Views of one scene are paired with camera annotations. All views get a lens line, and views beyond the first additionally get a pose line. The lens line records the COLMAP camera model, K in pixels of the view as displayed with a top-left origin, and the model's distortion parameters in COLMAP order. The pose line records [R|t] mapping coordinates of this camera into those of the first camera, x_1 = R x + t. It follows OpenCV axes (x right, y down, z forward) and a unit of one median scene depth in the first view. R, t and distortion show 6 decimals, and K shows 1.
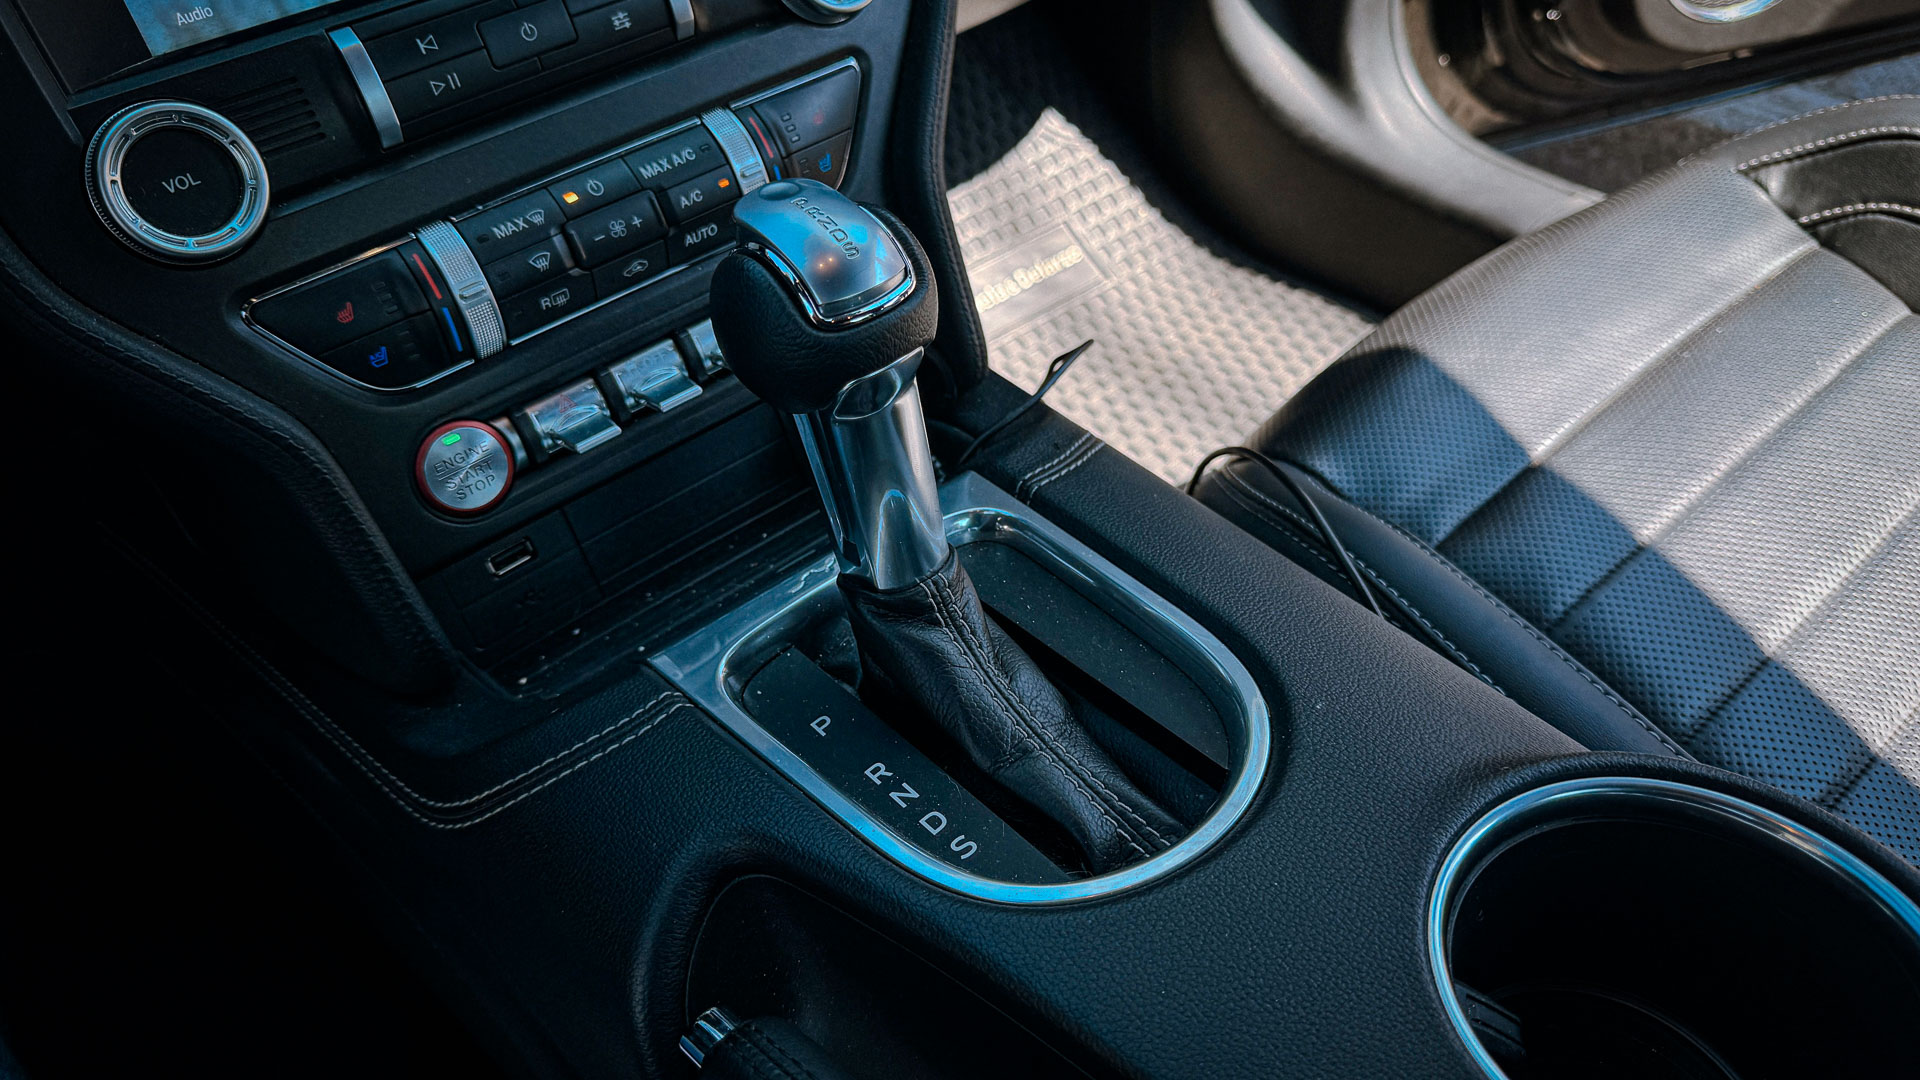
lens RADIAL K [[1390.7, 0, 954.0], [0, 1390.7, 529.2], [0, 0, 1]] dist [-0.023151, 0.009944]
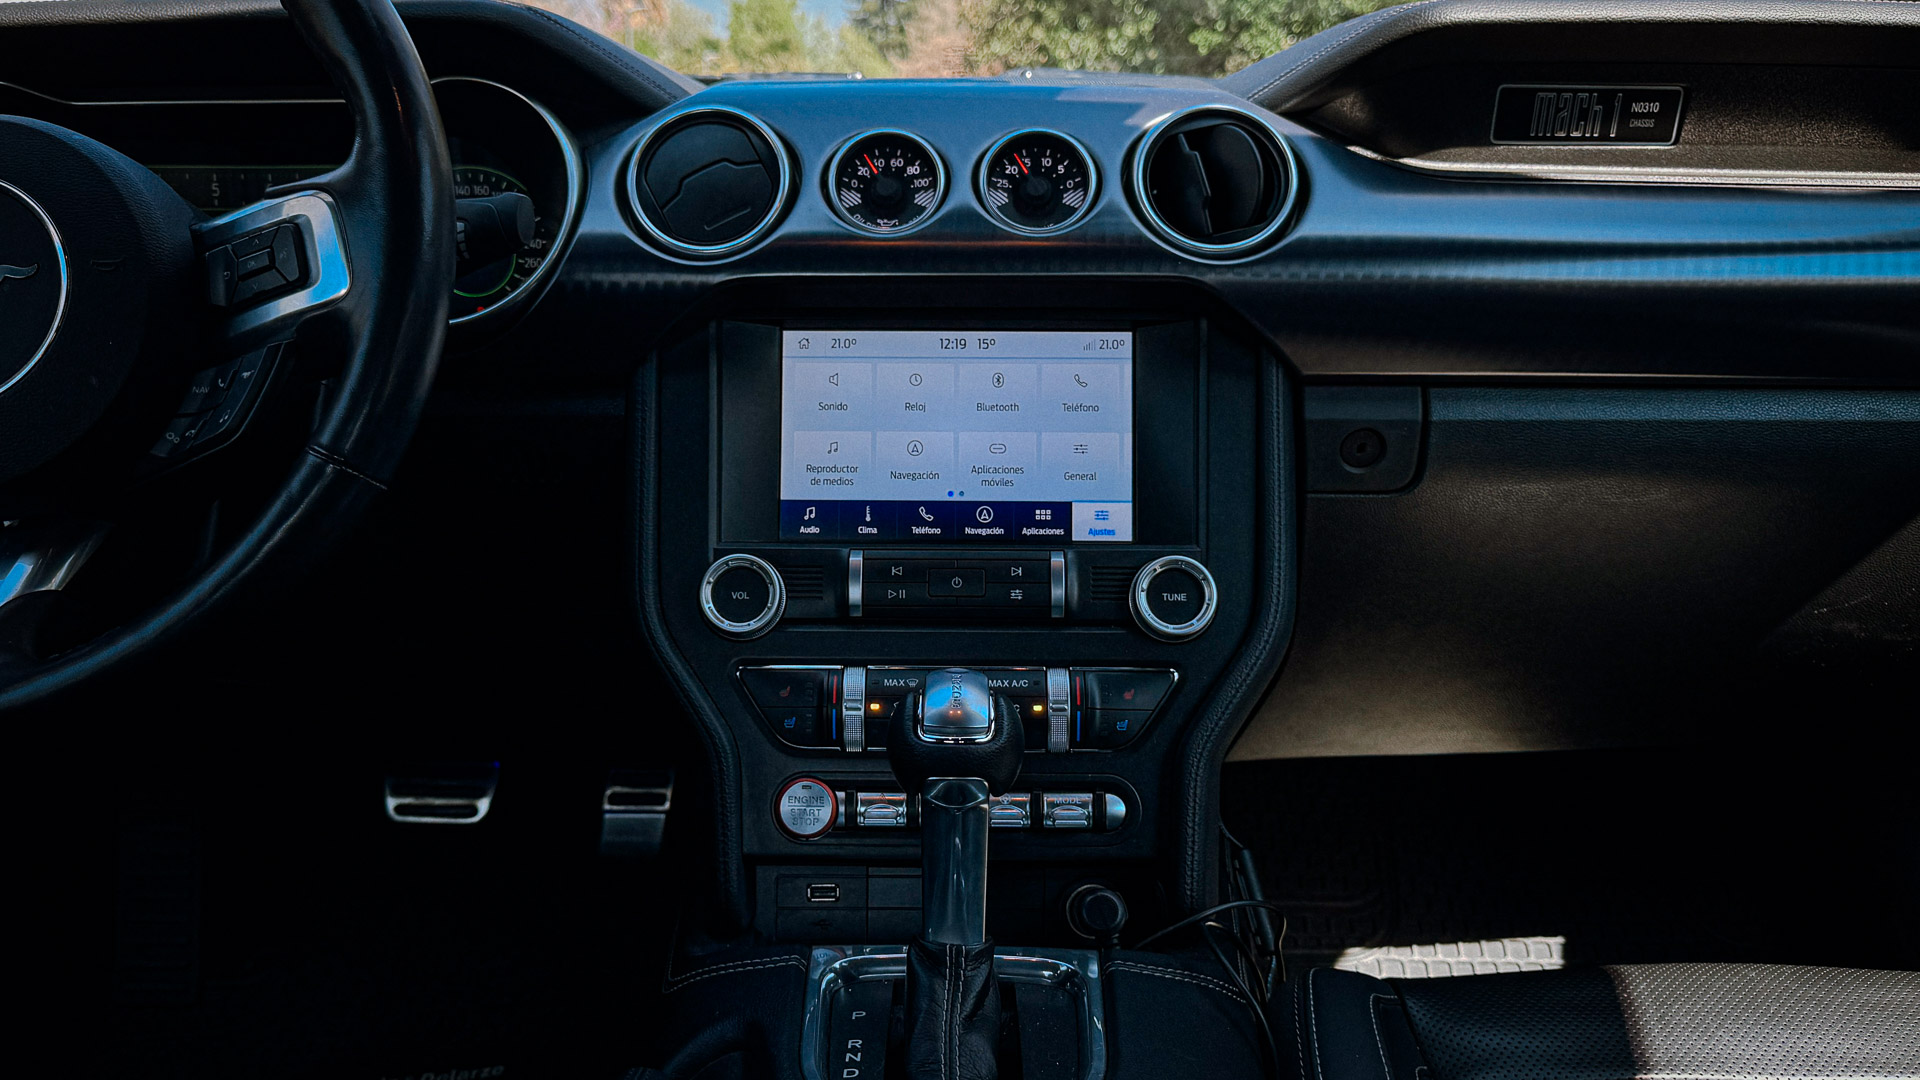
lens RADIAL K [[1585.4, 0, 942.3], [0, 1585.4, 544.3], [0, 0, 1]] dist [0.000131, -0.018963]
pose [[0.748116, 0.206552, -0.630601, 0.842225], [-0.479936, 0.824689, -0.299249, 0.173291], [0.458239, 0.526521, 0.716095, -0.377540]]
